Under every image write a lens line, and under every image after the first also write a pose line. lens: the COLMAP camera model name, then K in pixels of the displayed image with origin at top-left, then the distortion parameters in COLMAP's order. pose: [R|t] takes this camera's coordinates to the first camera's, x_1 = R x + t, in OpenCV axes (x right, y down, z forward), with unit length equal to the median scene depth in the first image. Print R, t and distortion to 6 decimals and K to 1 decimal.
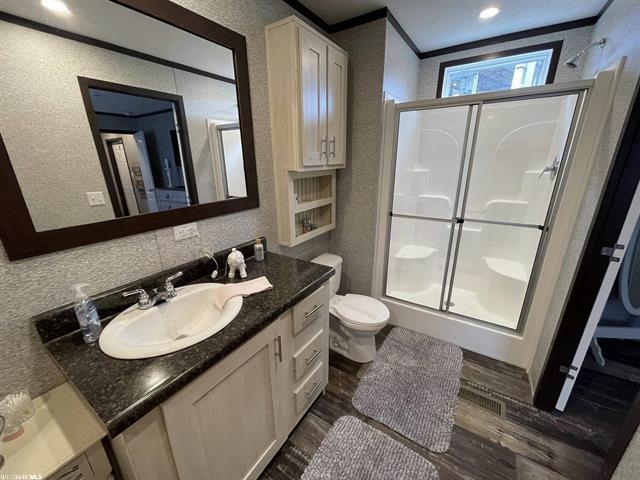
lens RADIAL K [[256.3, 0, 319.0], [0, 256.3, 242.8], [0, 0, 1]] dist [0.002234, 0.000042]
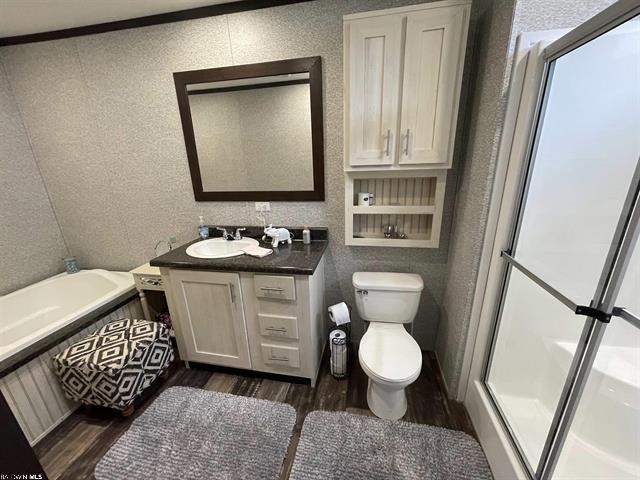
lens RADIAL K [[256.3, 0, 319.0], [0, 256.3, 242.8], [0, 0, 1]] dist [0.002234, 0.000042]
pose [[0.377756, 0.281863, -0.881960, 0.826207], [-0.262244, 0.946104, 0.190040, -0.174153], [0.887991, 0.159500, 0.431313, 0.513640]]
